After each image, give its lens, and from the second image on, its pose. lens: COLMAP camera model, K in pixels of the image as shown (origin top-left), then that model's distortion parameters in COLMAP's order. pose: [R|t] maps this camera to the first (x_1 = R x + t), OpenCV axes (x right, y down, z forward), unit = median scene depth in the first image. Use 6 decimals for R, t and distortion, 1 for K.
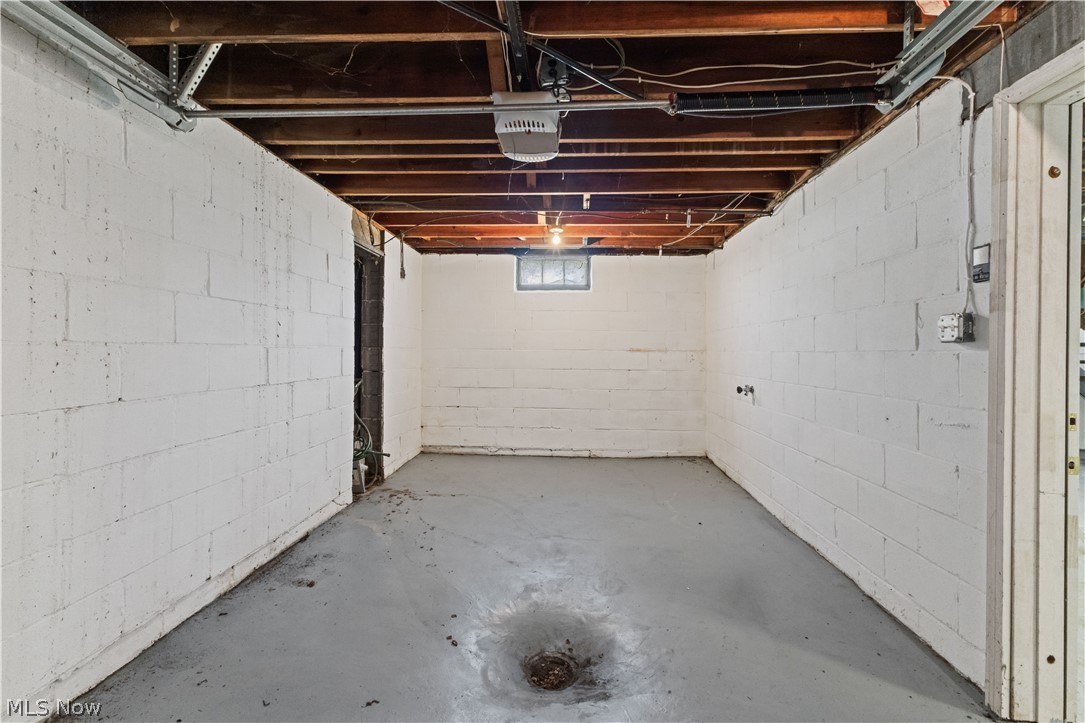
lens RADIAL K [[461.1, 0, 542.5], [0, 461.1, 361.5], [0, 0, 1]] dist [0.009455, 0.000013]
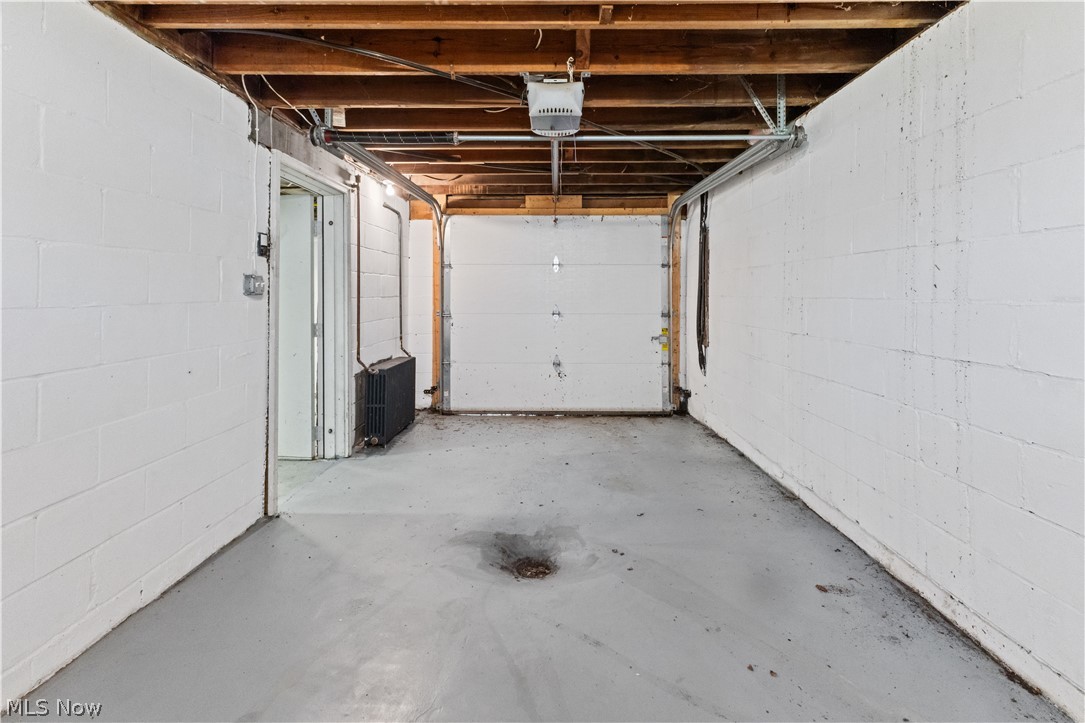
lens RADIAL K [[461.1, 0, 542.5], [0, 461.1, 361.5], [0, 0, 1]] dist [0.009455, 0.000013]
pose [[-0.999017, 0.002722, -0.044252, 0.040208], [-0.004910, 0.985178, 0.171463, -0.062964], [0.044063, 0.171511, -0.984196, 1.733385]]
